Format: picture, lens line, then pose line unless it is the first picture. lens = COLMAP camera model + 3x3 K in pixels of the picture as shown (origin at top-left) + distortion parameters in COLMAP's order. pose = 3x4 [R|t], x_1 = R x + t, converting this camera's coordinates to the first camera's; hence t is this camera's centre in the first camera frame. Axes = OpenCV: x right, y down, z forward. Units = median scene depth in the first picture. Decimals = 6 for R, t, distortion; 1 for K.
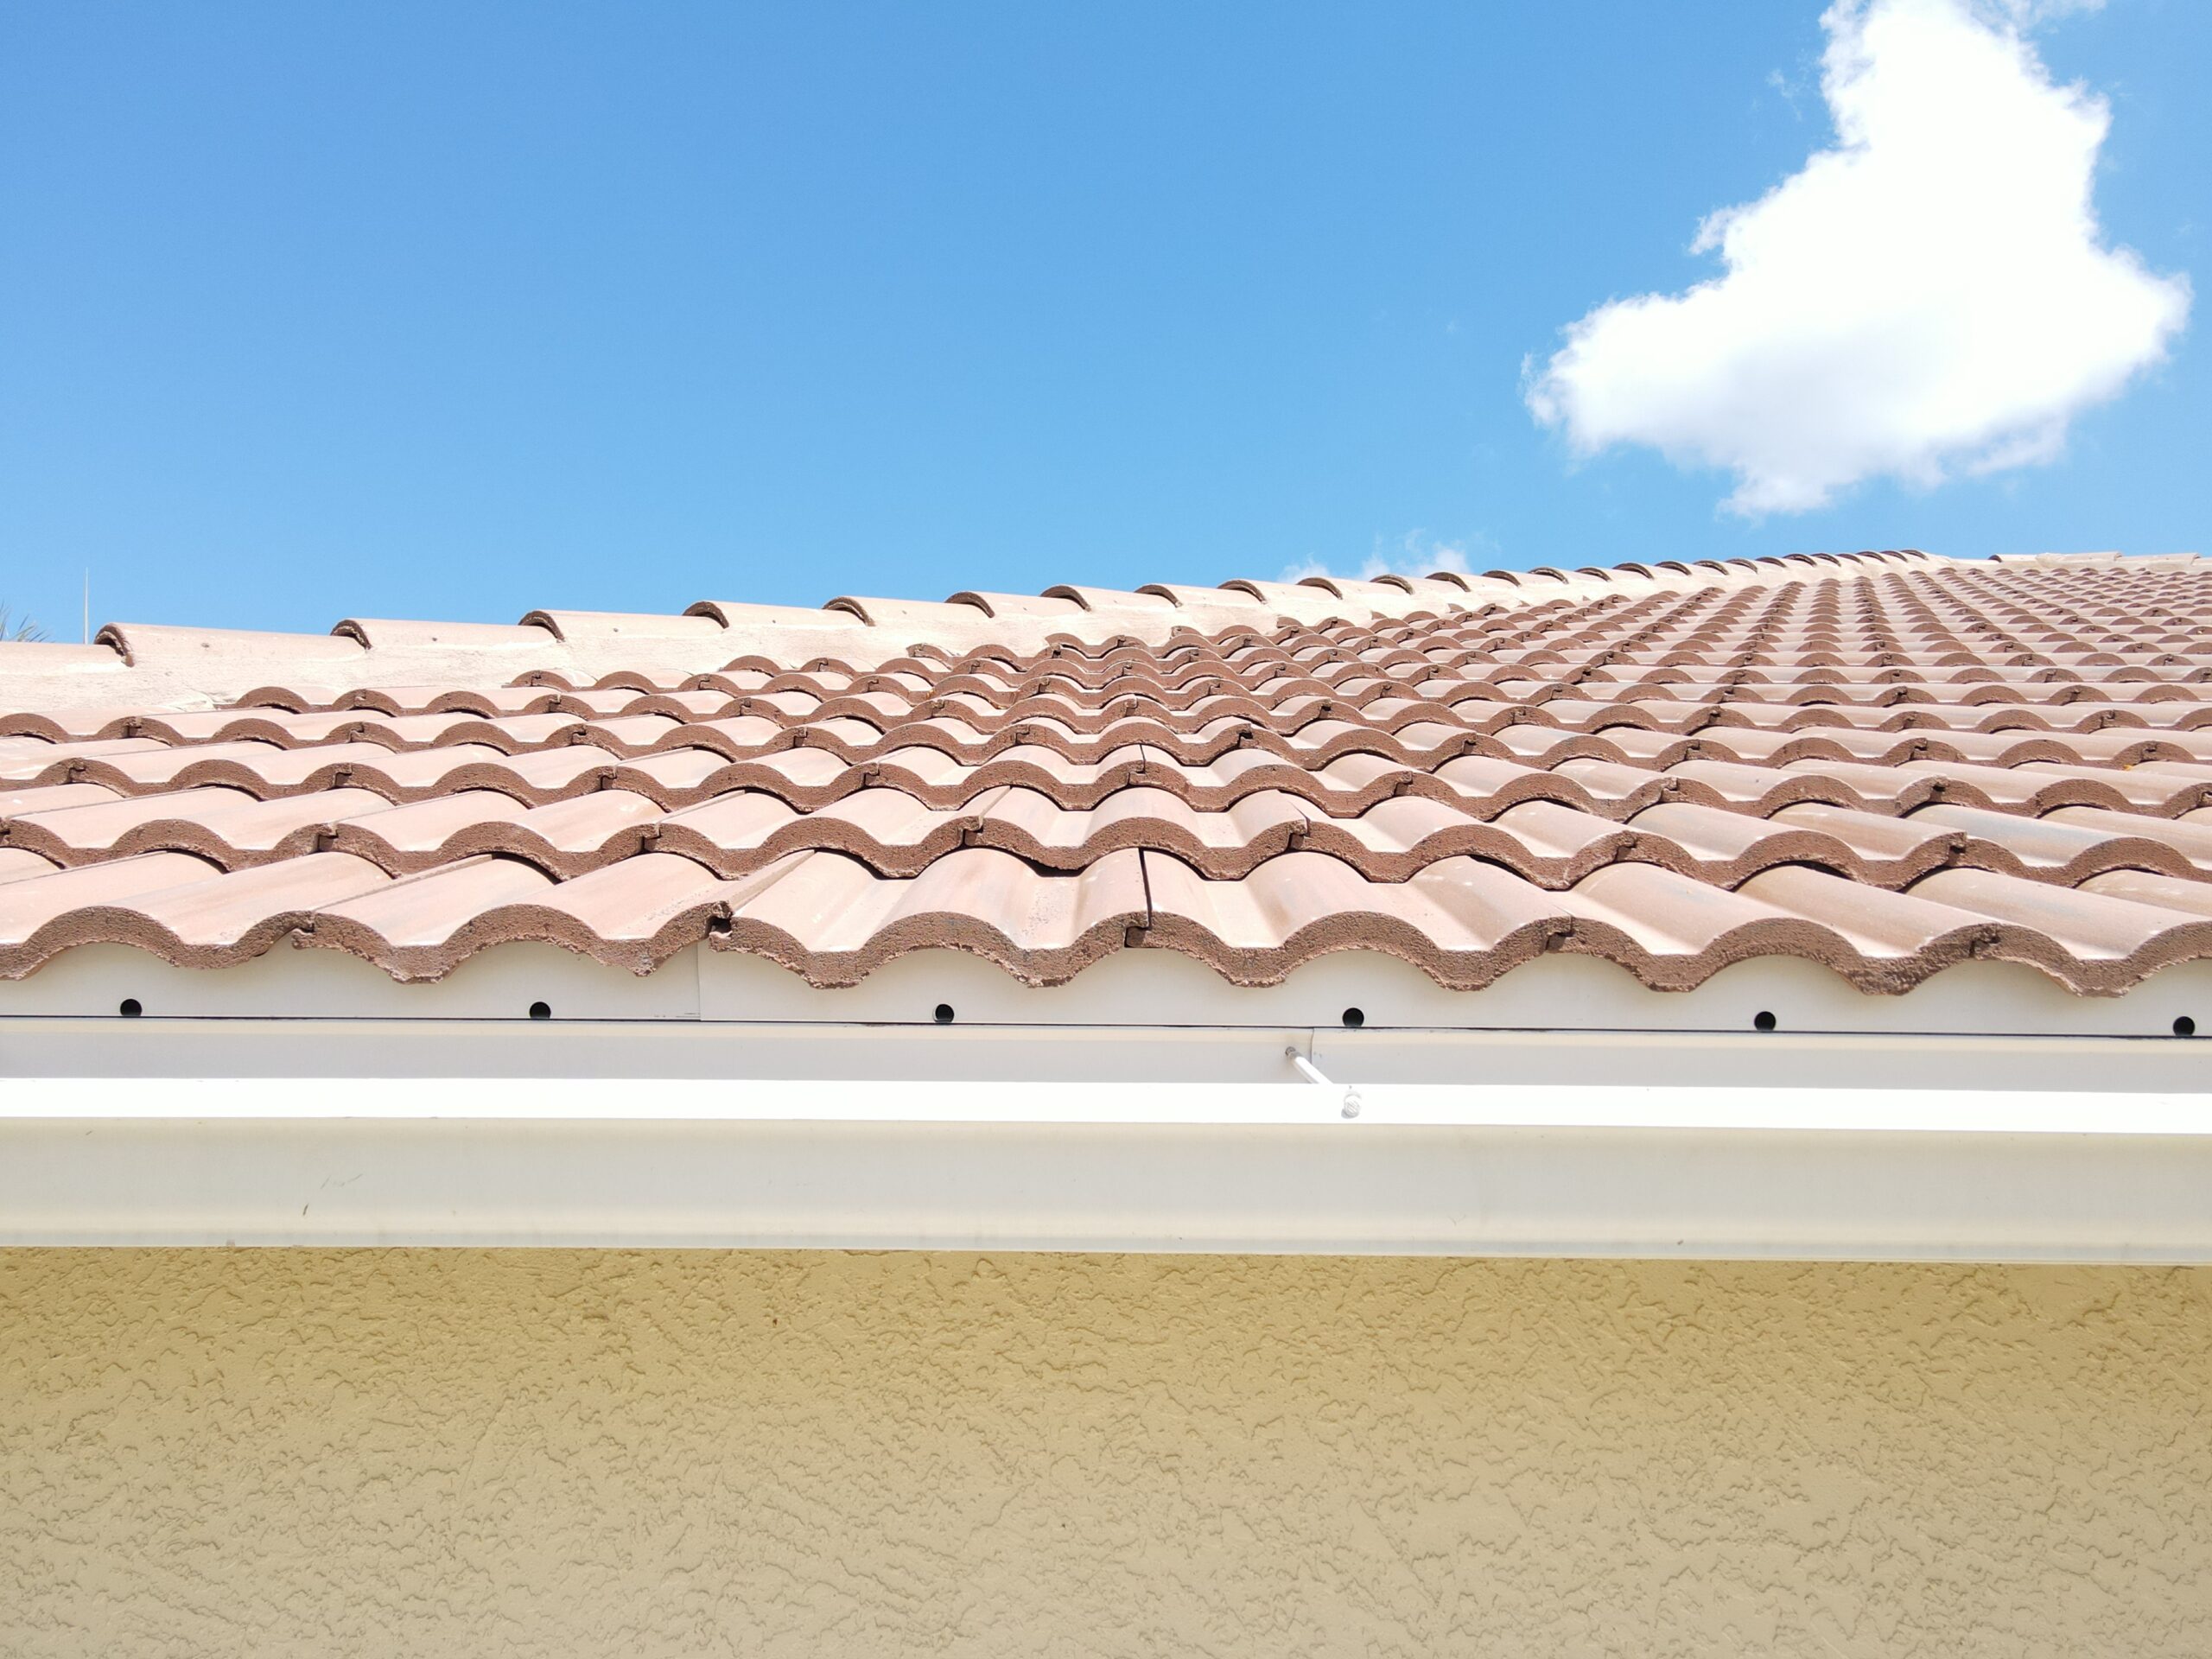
lens RADIAL K [[1628.3, 0, 1105.8], [0, 1628.3, 849.9], [0, 0, 1]] dist [0.018065, -0.005088]
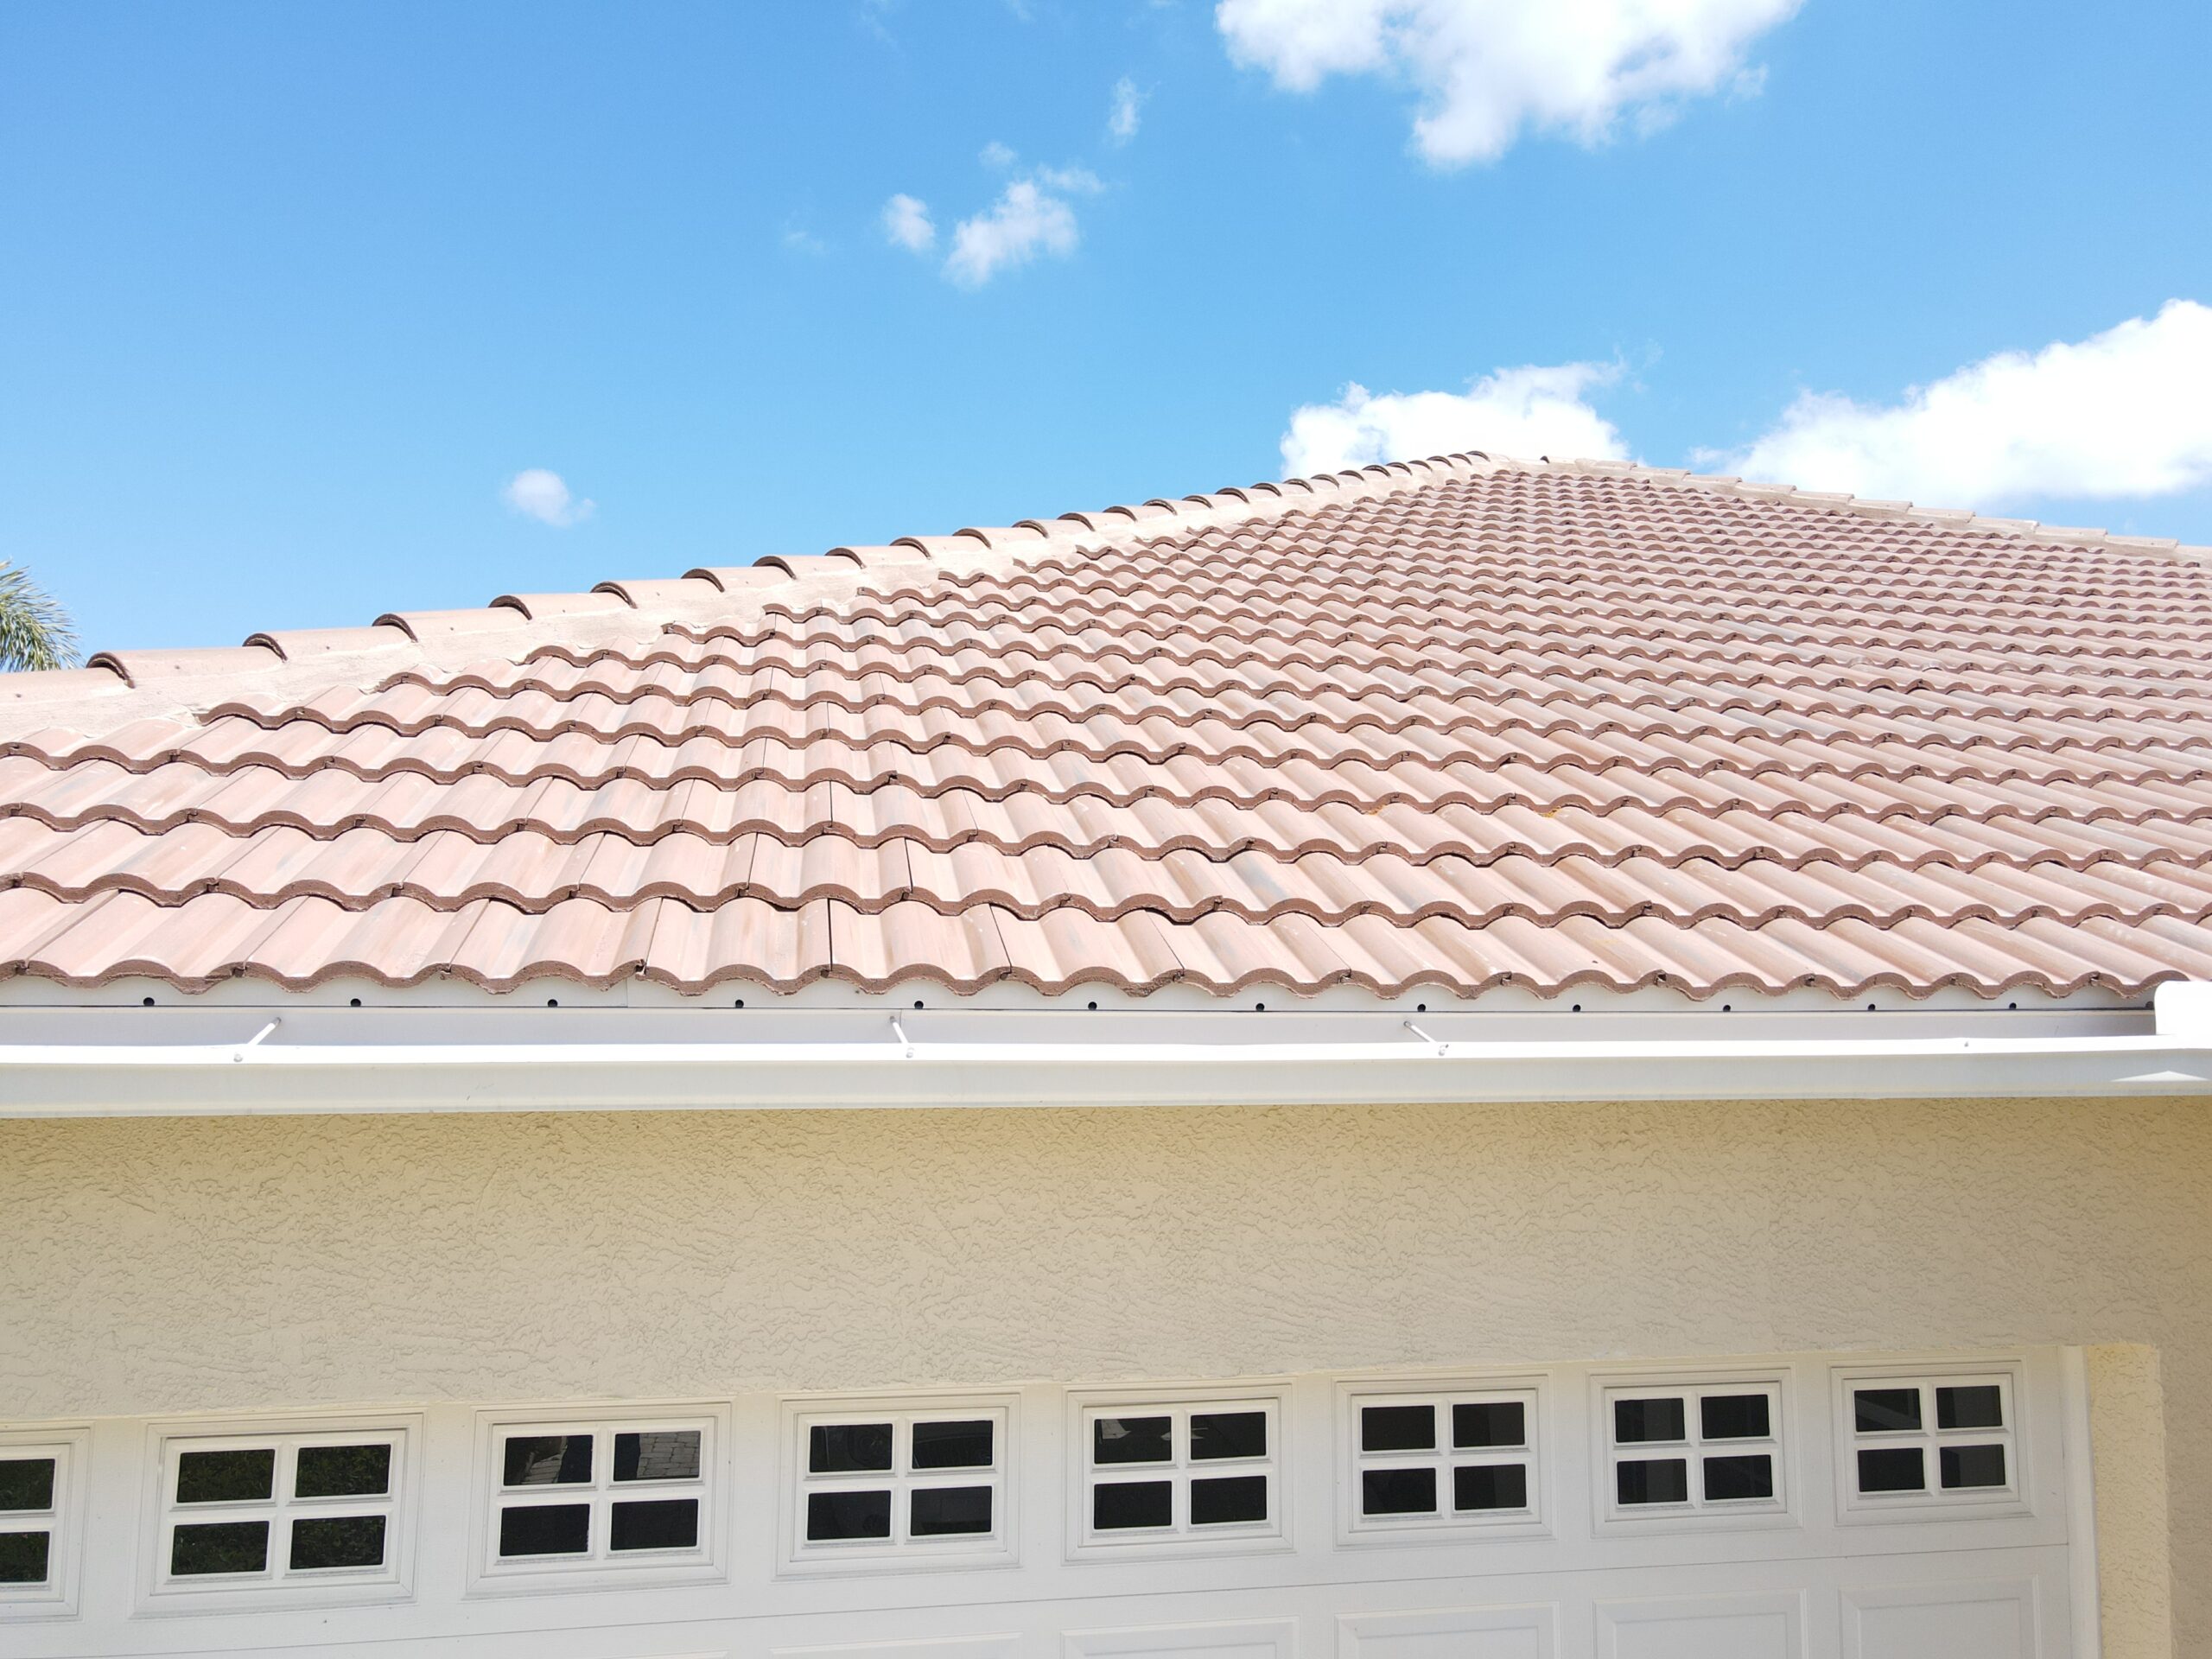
lens RADIAL K [[1628.3, 0, 1106.0], [0, 1628.3, 835.1], [0, 0, 1]] dist [0.018065, -0.005088]
pose [[0.981914, 0.014924, 0.188741, -0.023480], [-0.042705, 0.988657, 0.143992, -0.383879], [-0.184451, -0.149448, 0.971413, -1.011038]]
